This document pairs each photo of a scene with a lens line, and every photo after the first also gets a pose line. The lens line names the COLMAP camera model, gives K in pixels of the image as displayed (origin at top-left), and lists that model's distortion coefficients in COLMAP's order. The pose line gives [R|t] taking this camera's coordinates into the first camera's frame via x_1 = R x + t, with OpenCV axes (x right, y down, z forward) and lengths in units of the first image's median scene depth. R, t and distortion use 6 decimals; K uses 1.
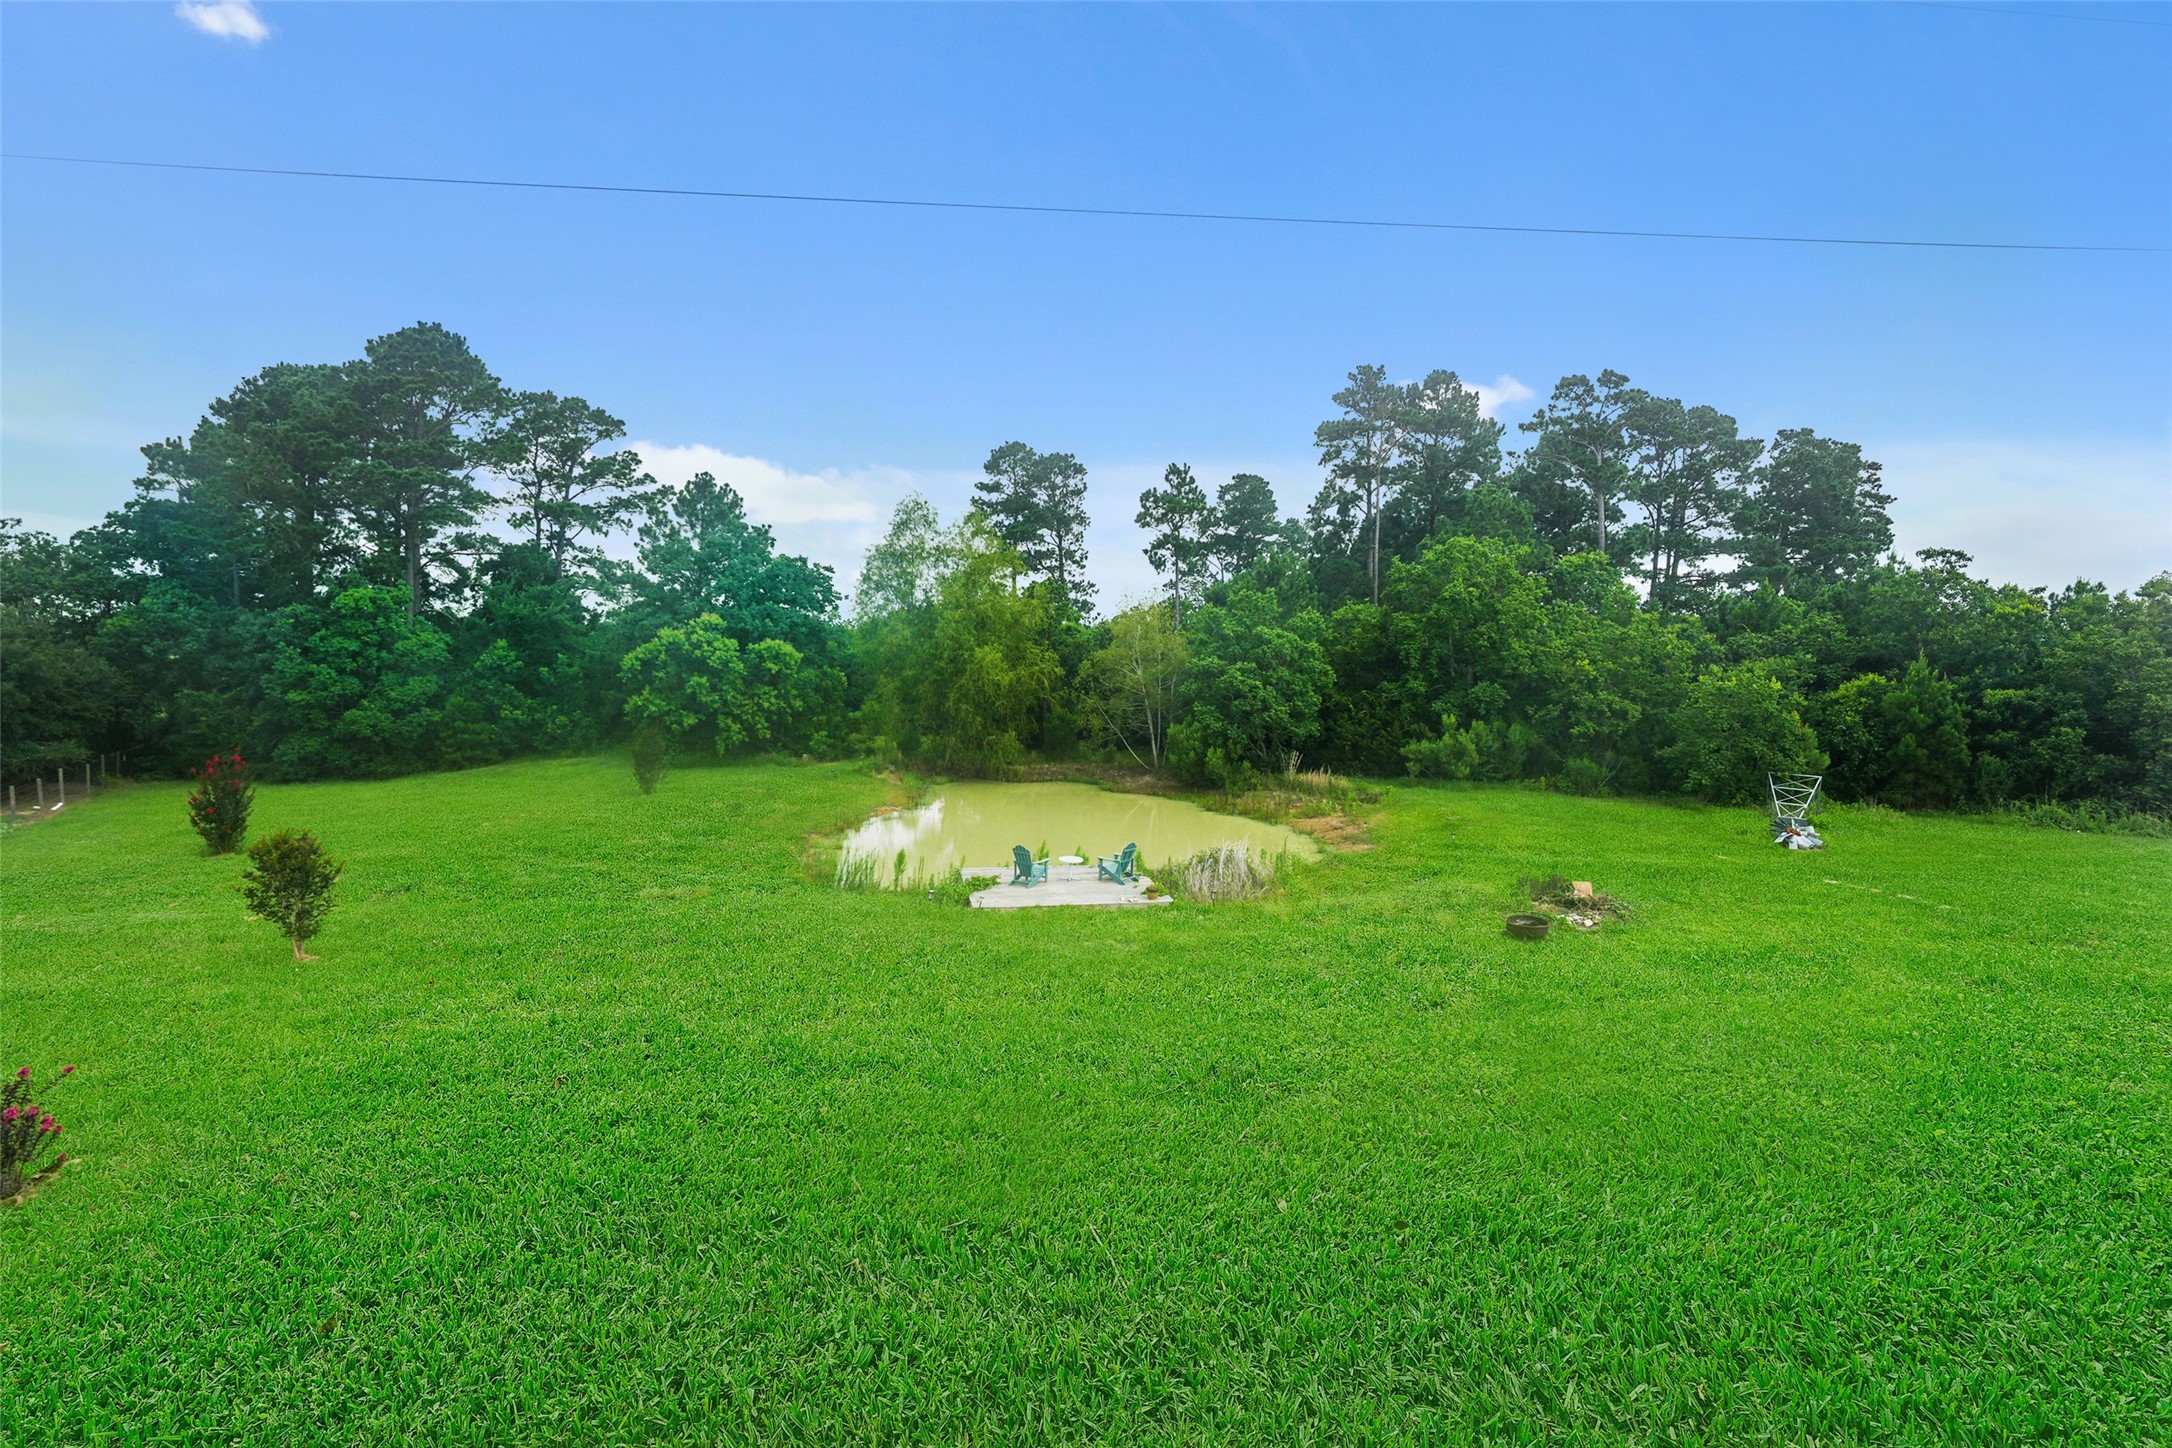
lens RADIAL K [[1030.1, 0, 1087.2], [0, 1030.1, 726.3], [0, 0, 1]] dist [0.002080, 0.000547]
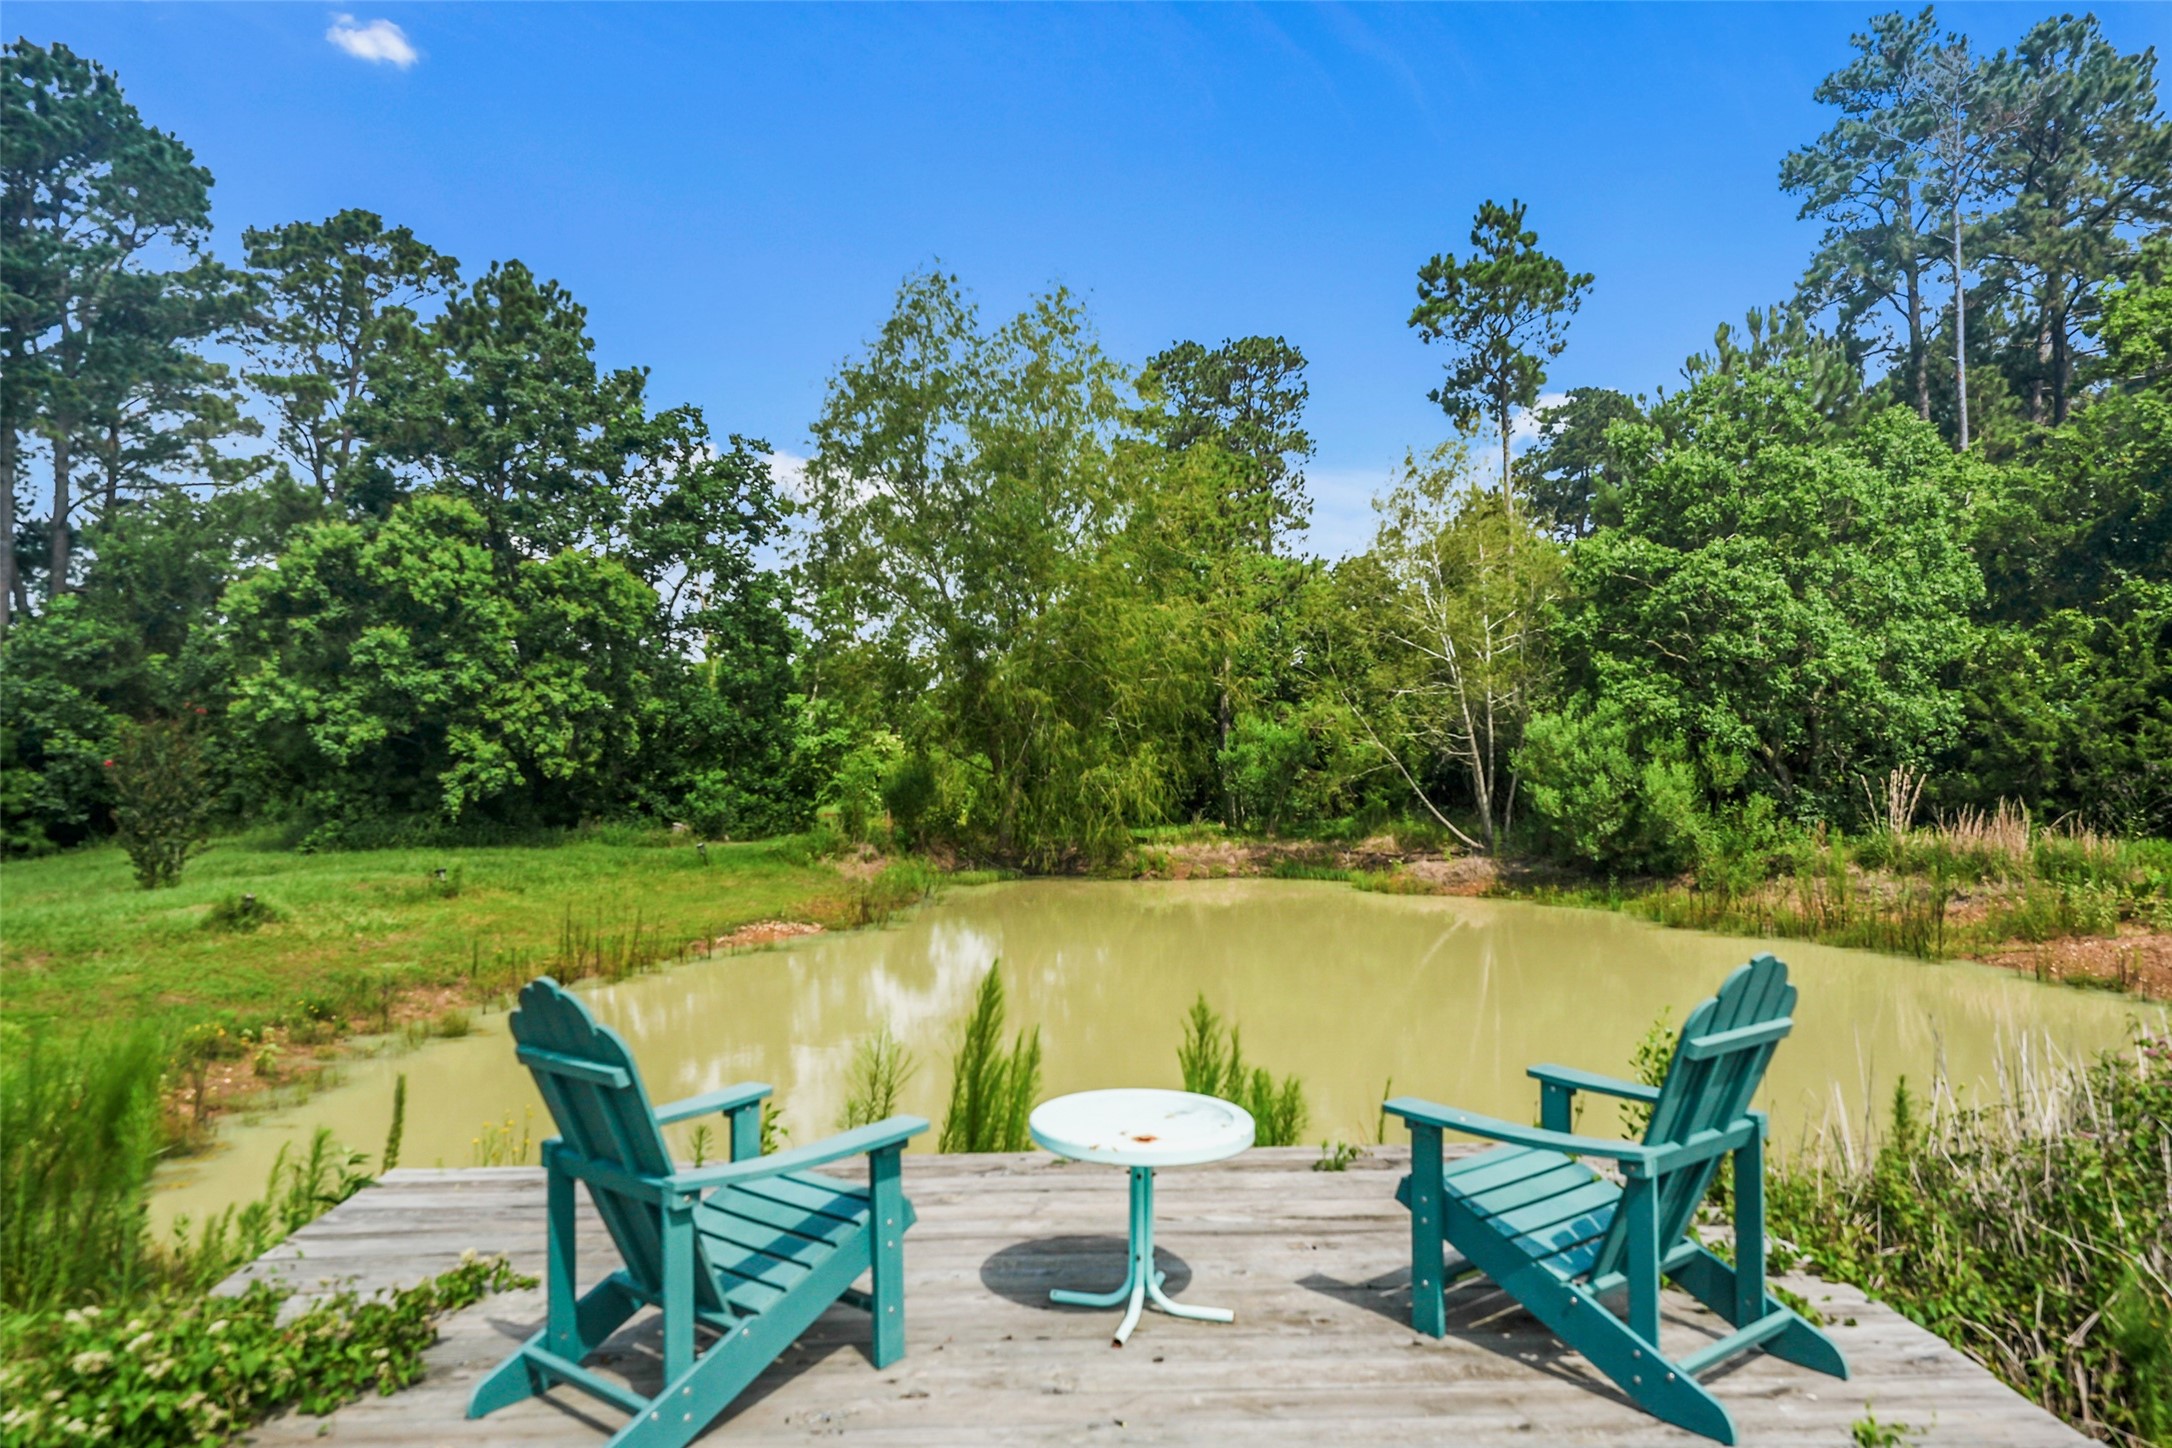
lens RADIAL K [[1478.1, 0, 1096.0], [0, 1478.1, 704.8], [0, 0, 1]] dist [0.029072, 0.002355]
pose [[0.987866, -0.033020, -0.151760, 0.003193], [0.016922, 0.994204, -0.106169, 0.046302], [0.154387, 0.102313, 0.982699, 0.384550]]
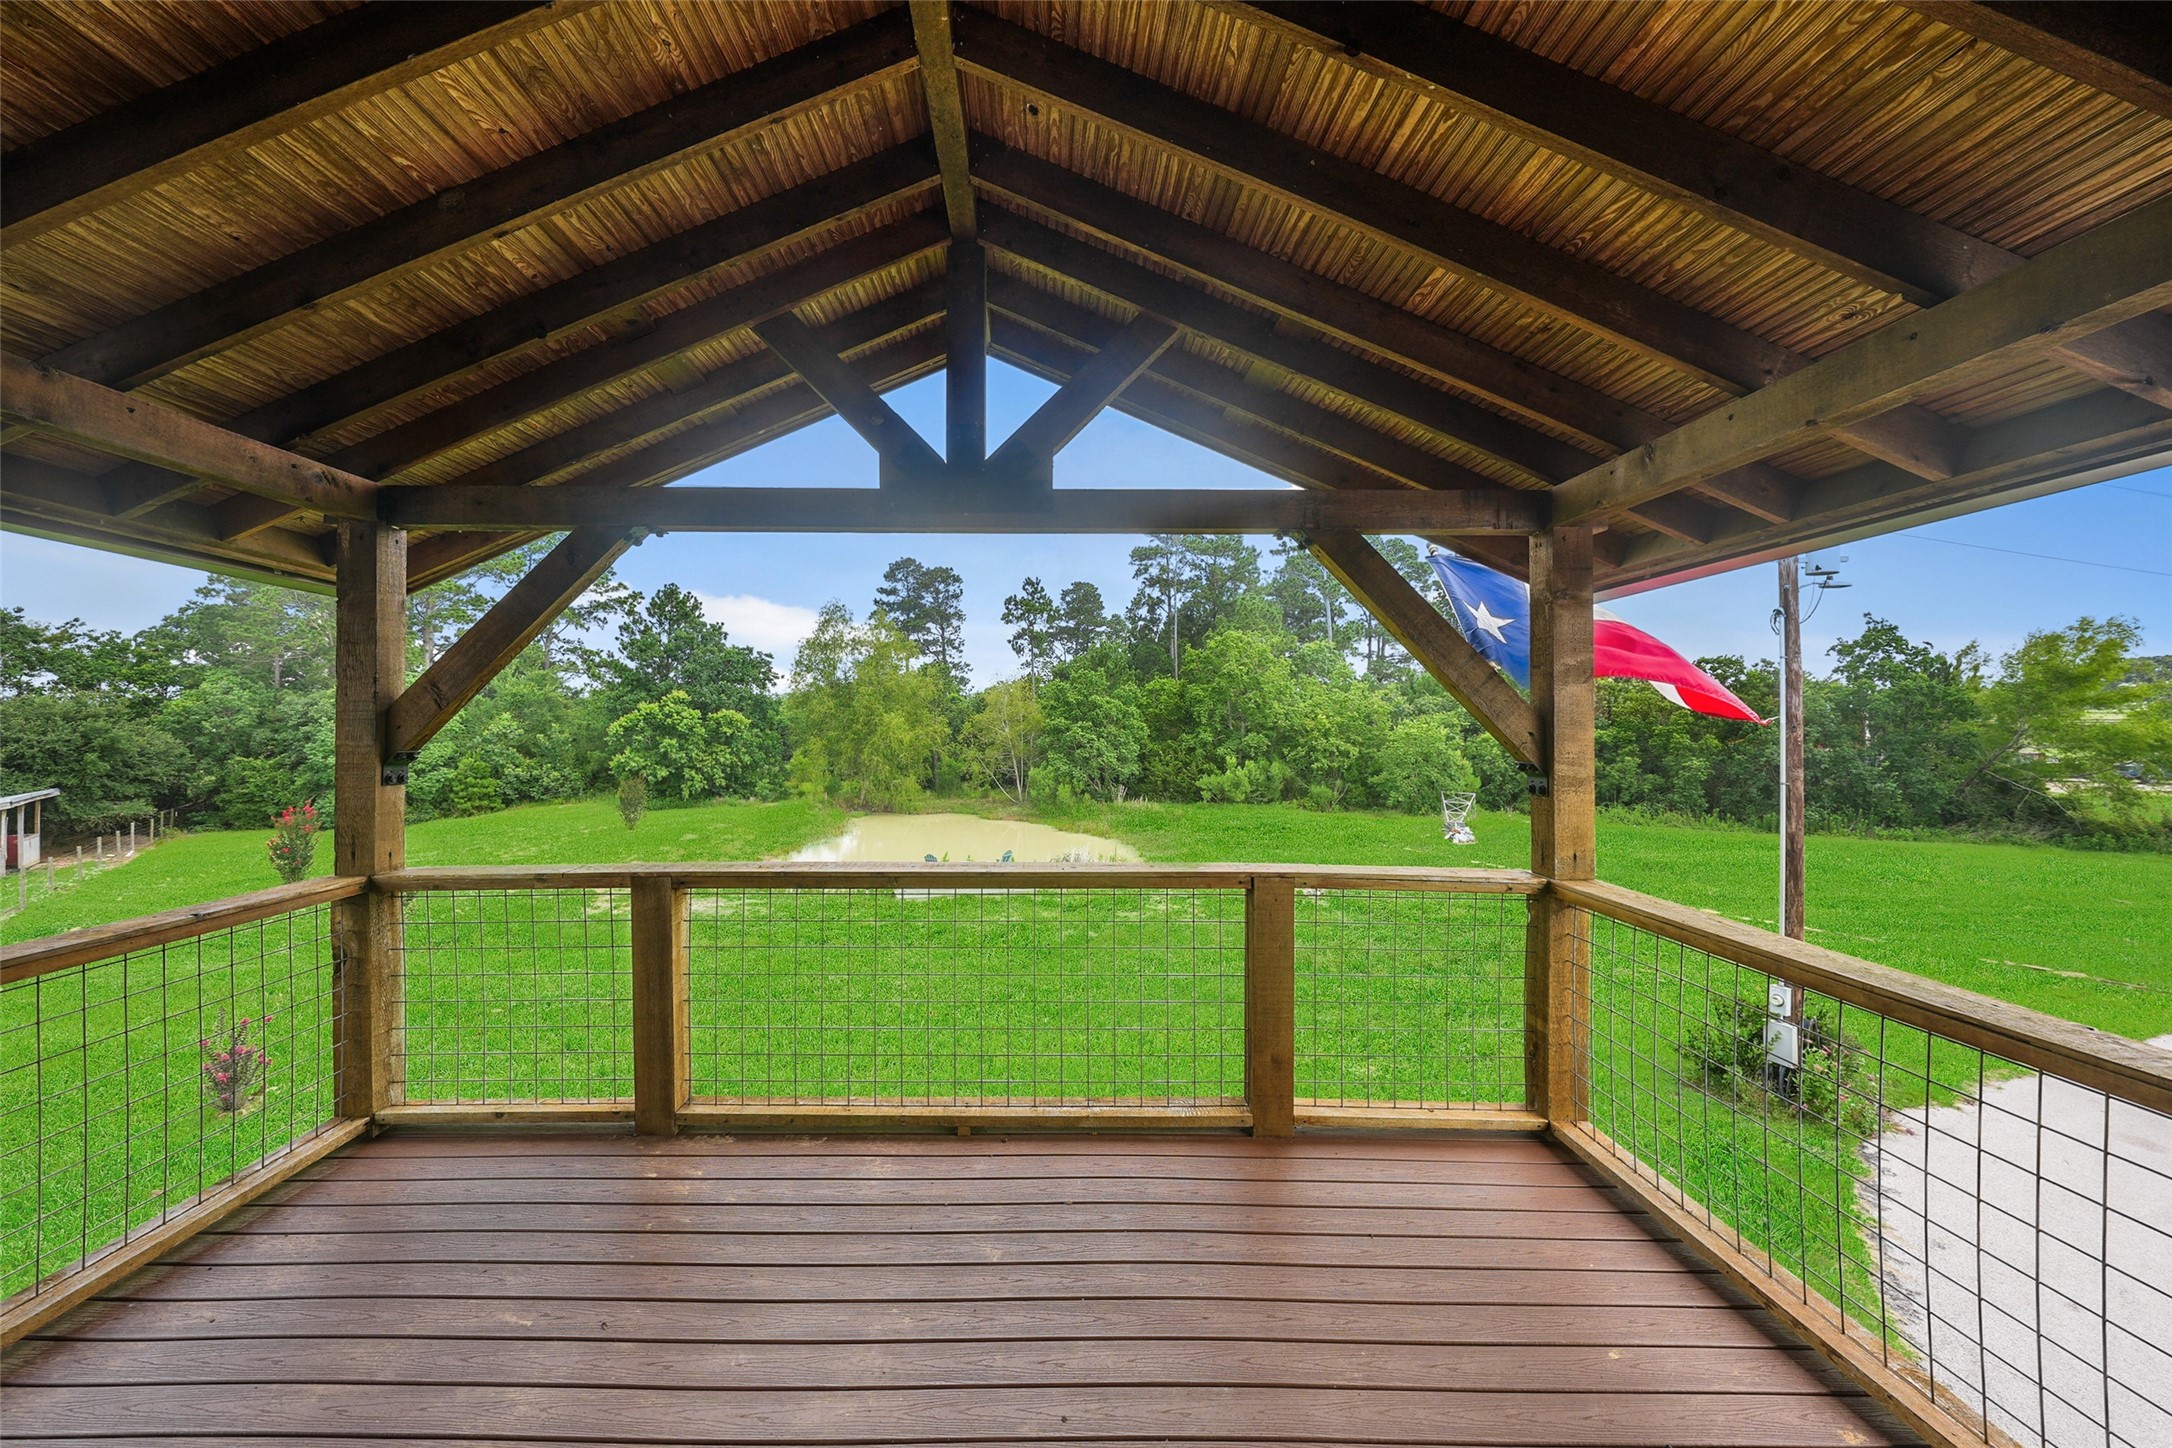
lens RADIAL K [[799.3, 0, 1055.4], [0, 799.3, 716.4], [0, 0, 1]] dist [-0.012030, 0.000486]
pose [[0.993069, -0.014741, 0.116608, -0.008270], [0.022830, 0.997401, -0.068340, 0.002740], [-0.115298, 0.070528, 0.990824, -0.049442]]
